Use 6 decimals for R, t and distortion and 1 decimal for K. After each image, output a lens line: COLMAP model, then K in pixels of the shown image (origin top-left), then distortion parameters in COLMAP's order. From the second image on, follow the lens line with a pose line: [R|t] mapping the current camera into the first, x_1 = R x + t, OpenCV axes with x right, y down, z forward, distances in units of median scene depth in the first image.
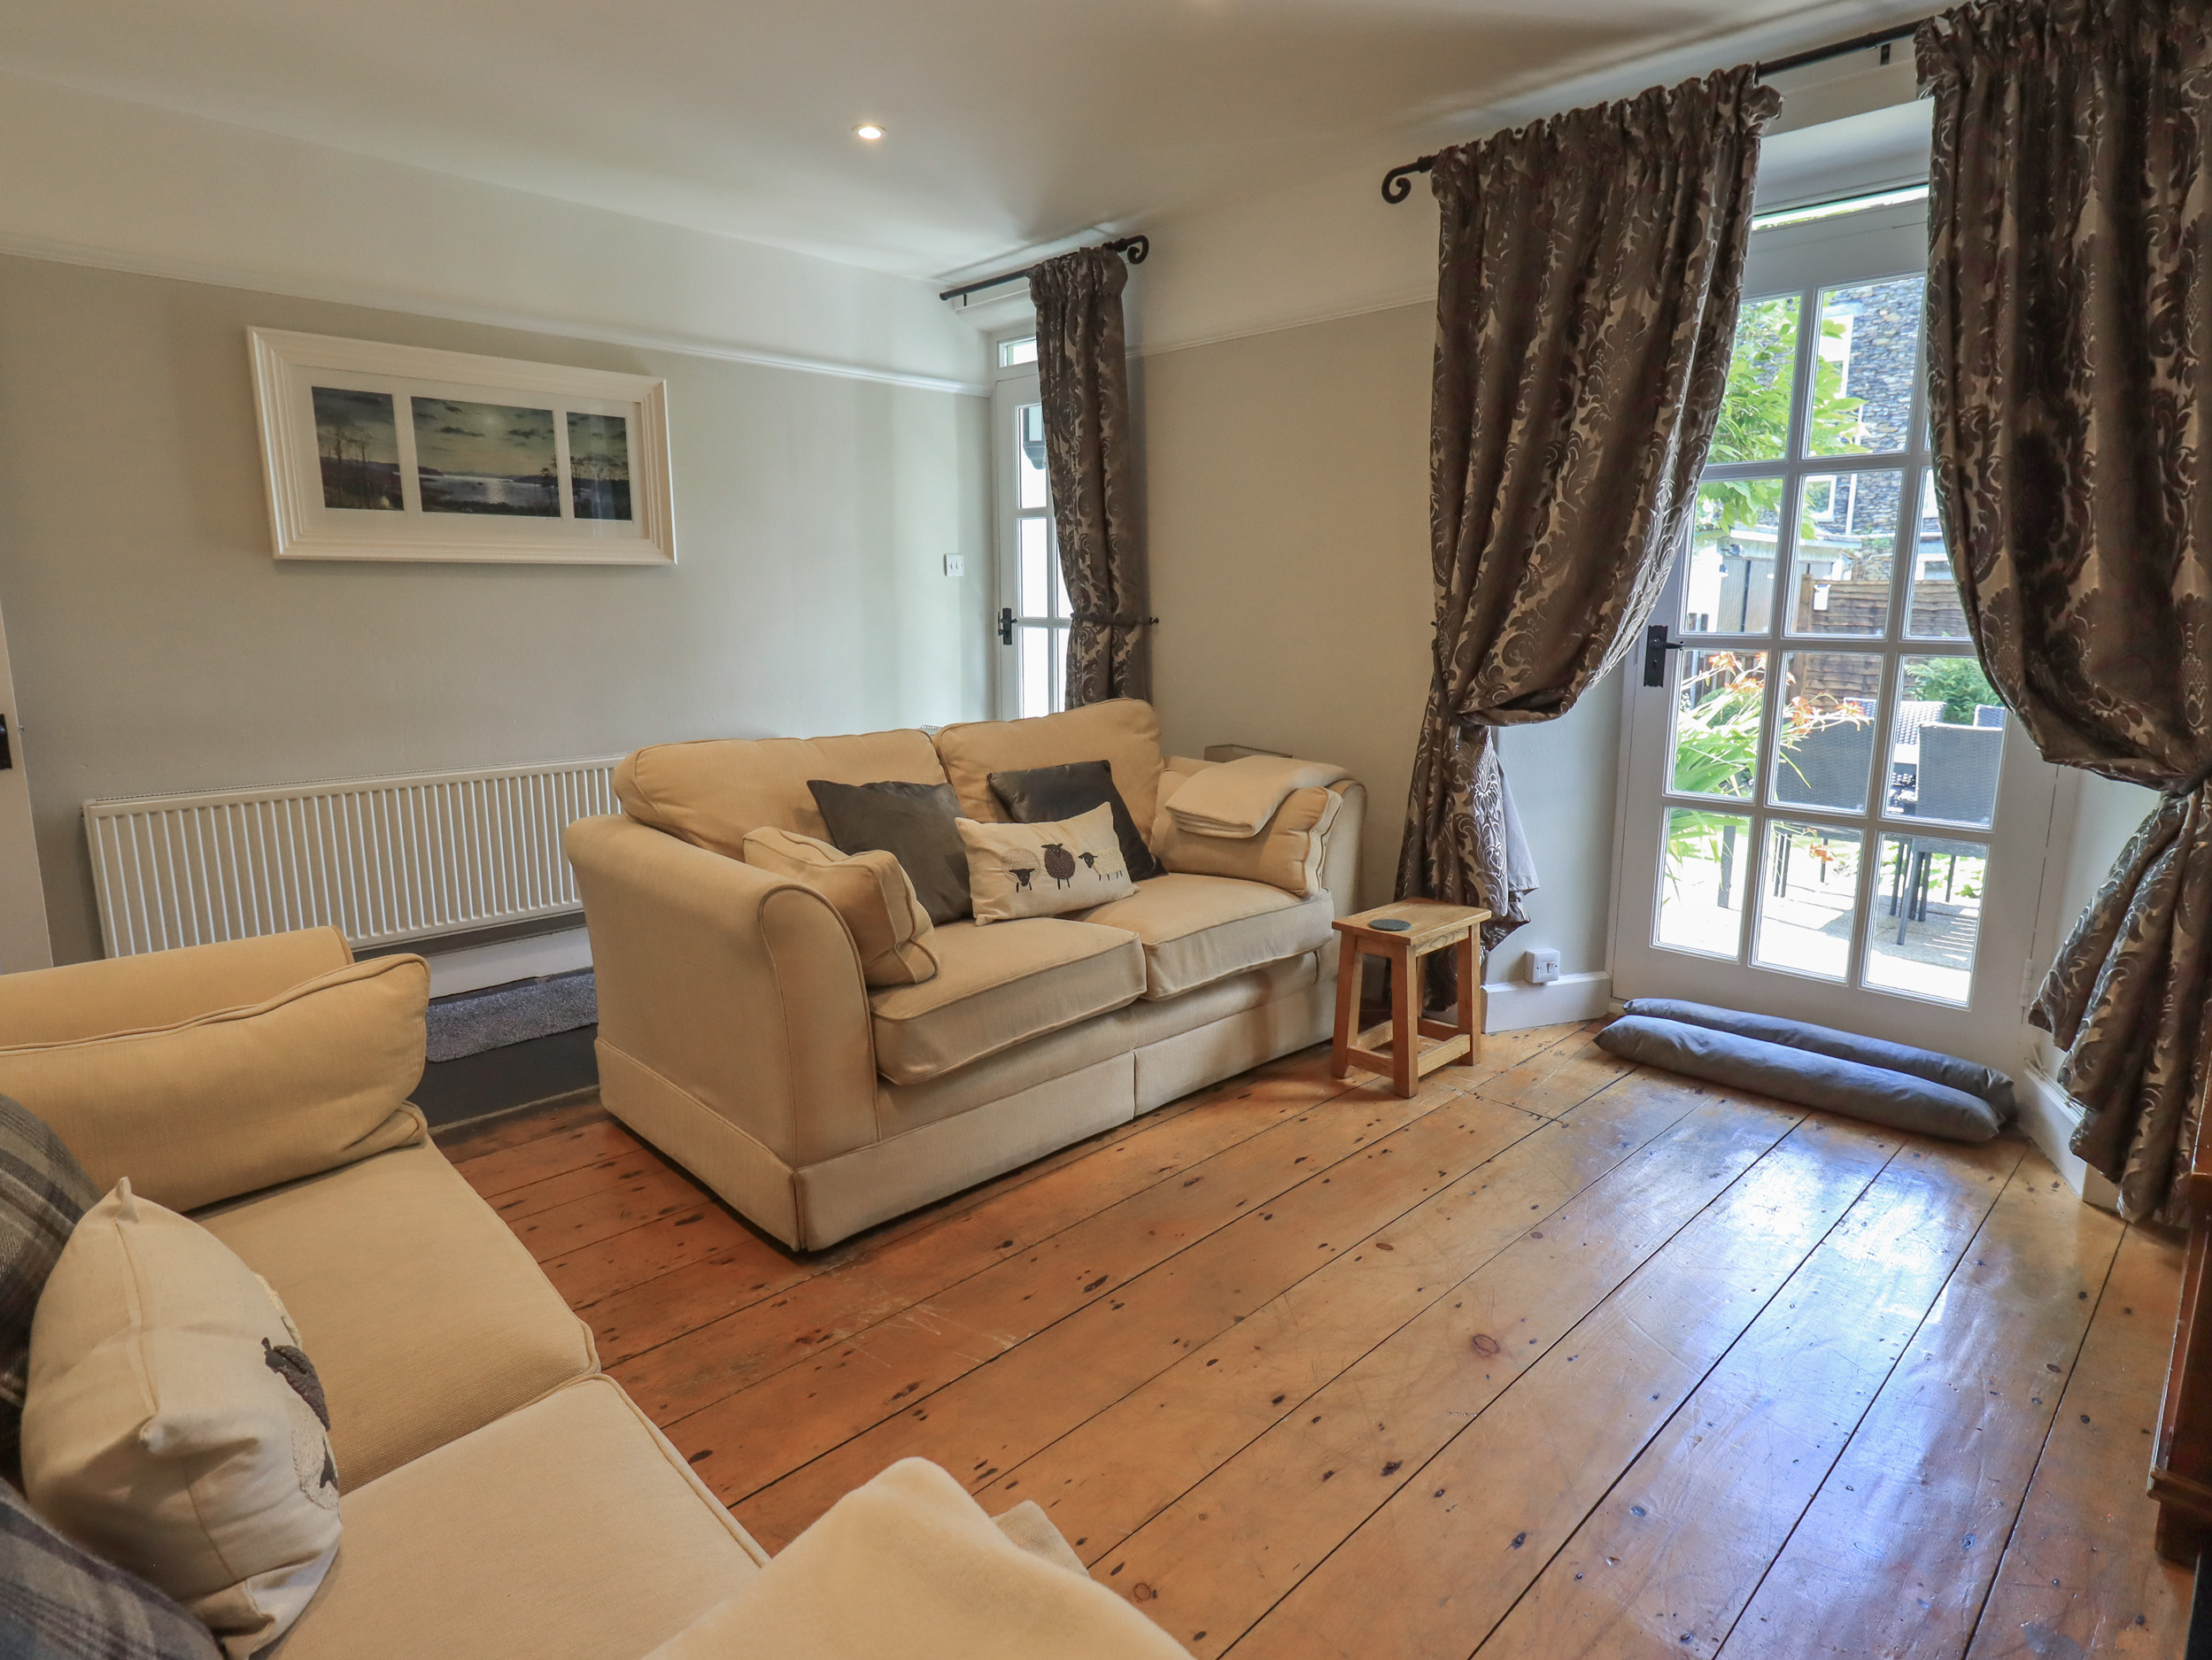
lens RADIAL K [[1210.3, 0, 1113.6], [0, 1210.3, 806.0], [0, 0, 1]] dist [0.000655, 0.000437]
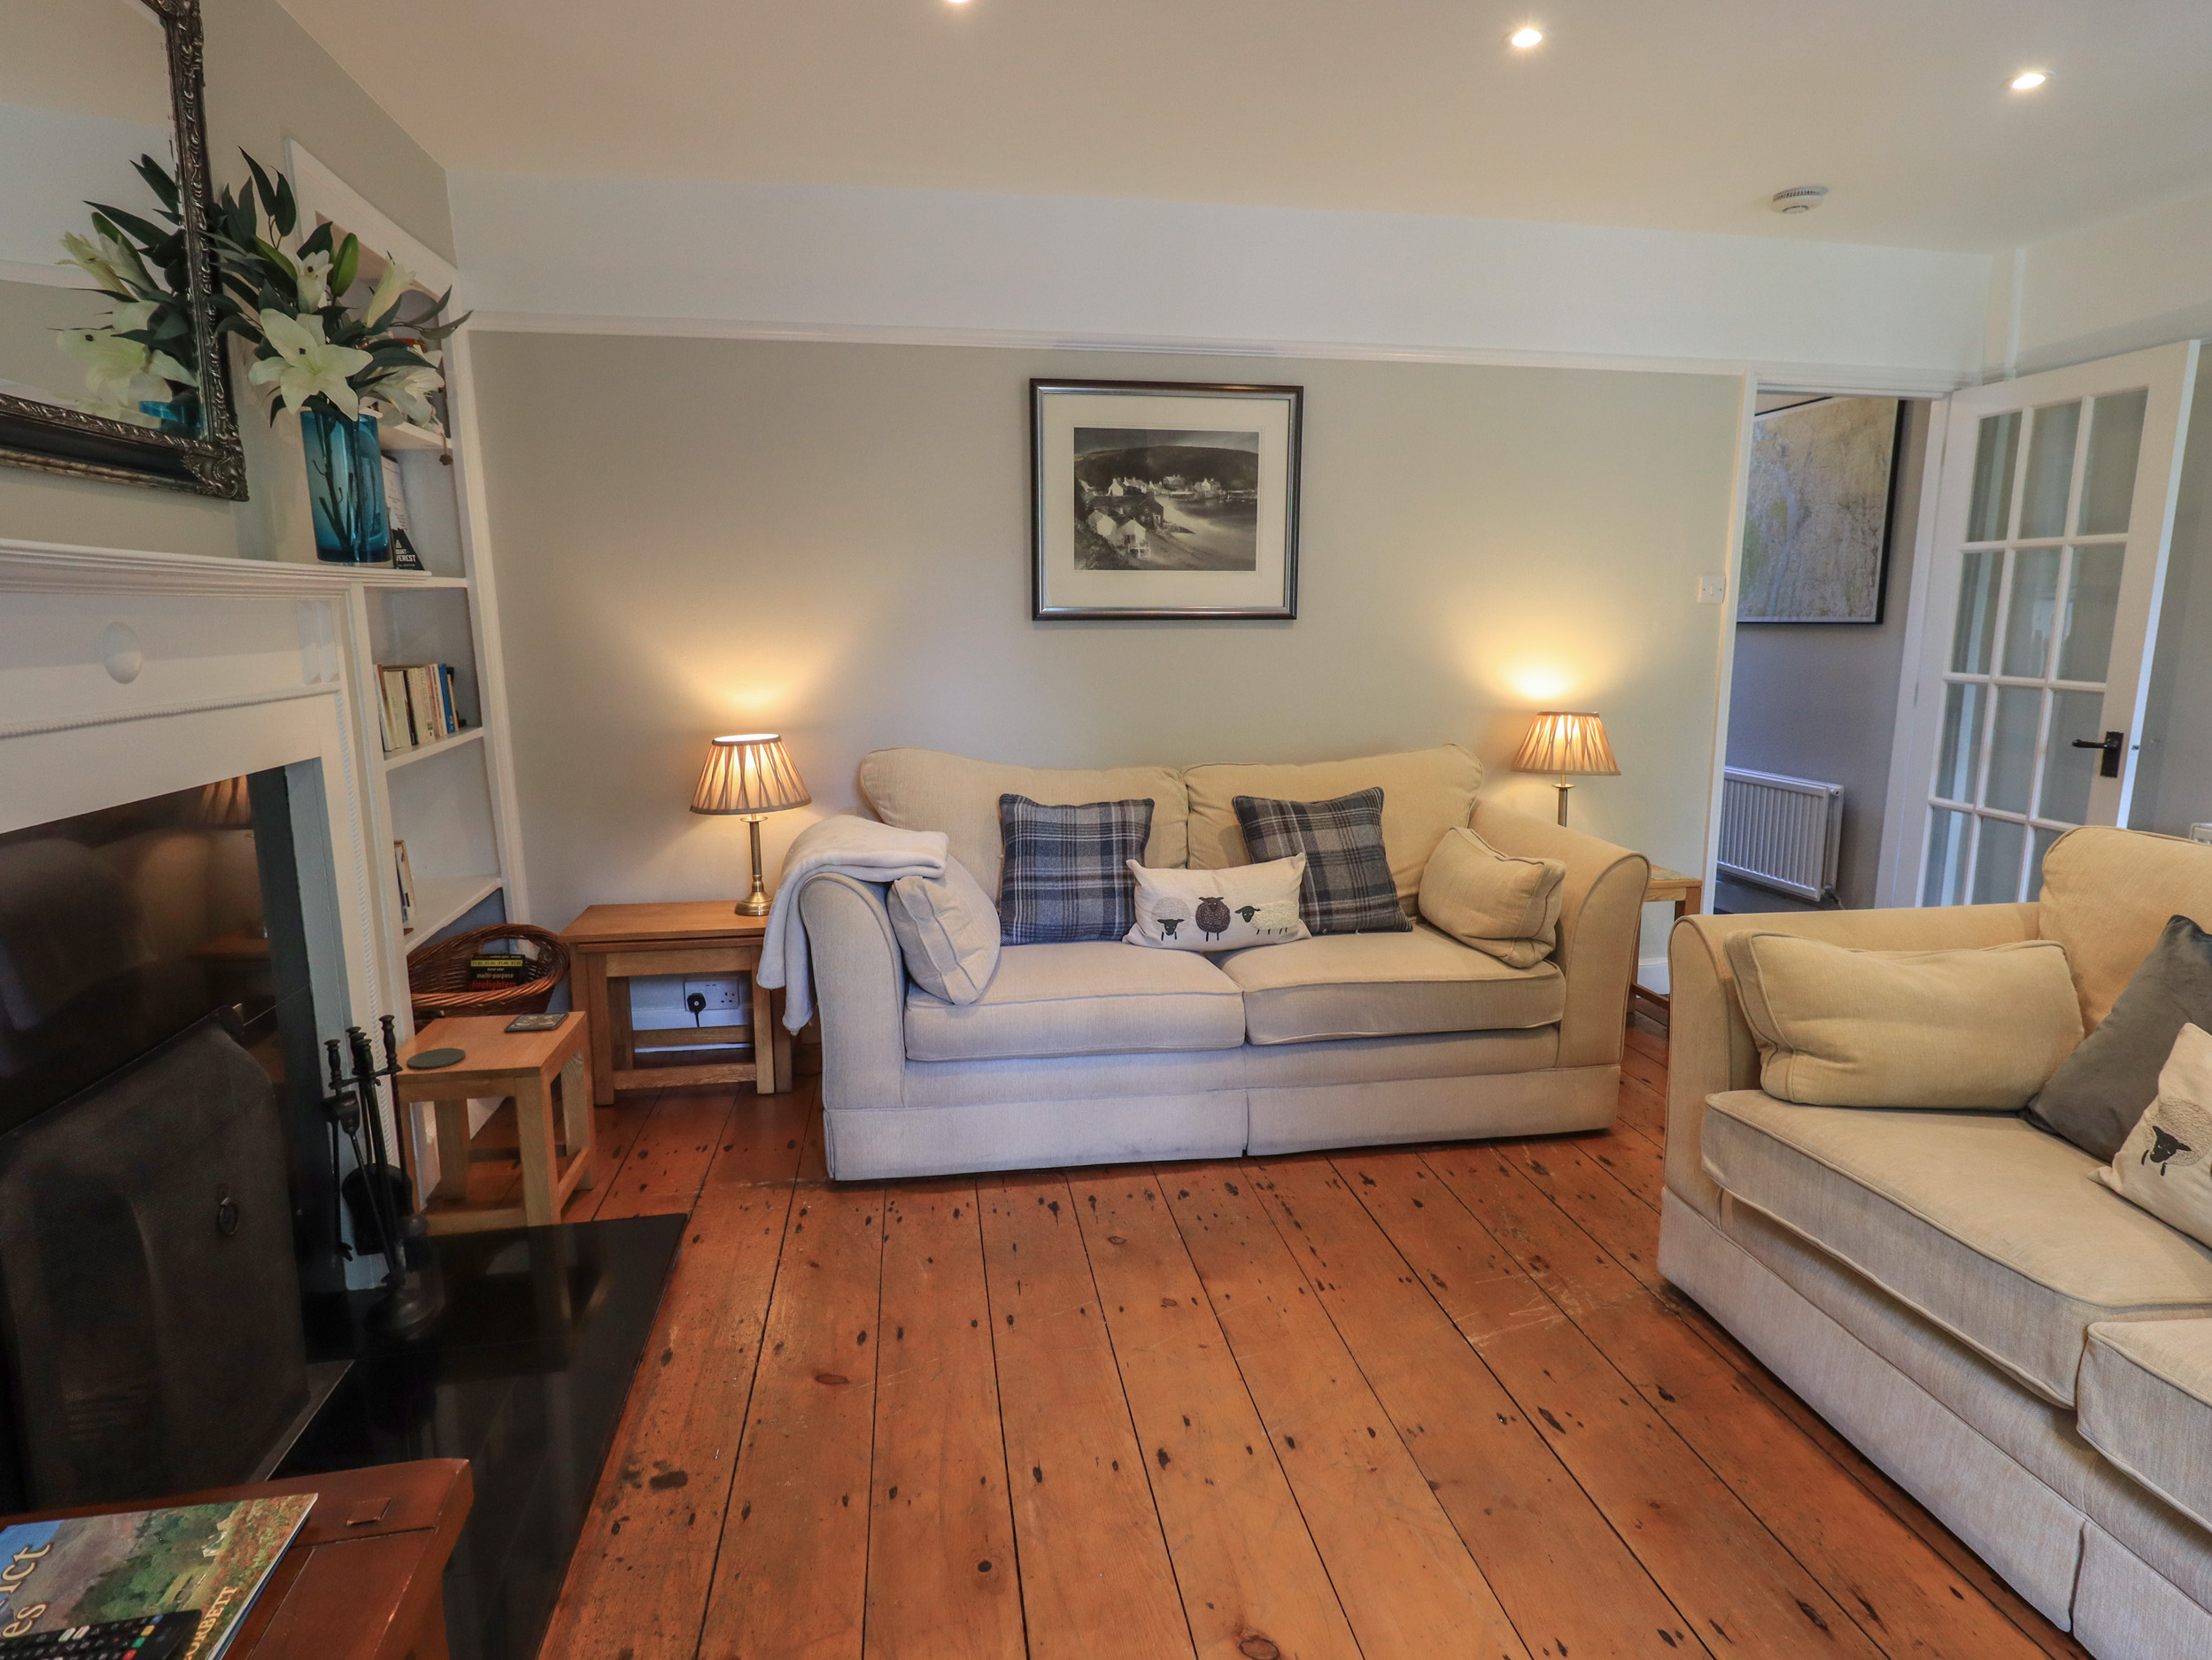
lens RADIAL K [[1167.2, 0, 1116.2], [0, 1167.2, 810.4], [0, 0, 1]] dist [0.001206, -0.001317]
pose [[-0.568840, 0.137416, -0.810887, 0.657200], [-0.142433, 0.954586, 0.261685, -0.174414], [0.810021, 0.264354, -0.523434, 0.877748]]
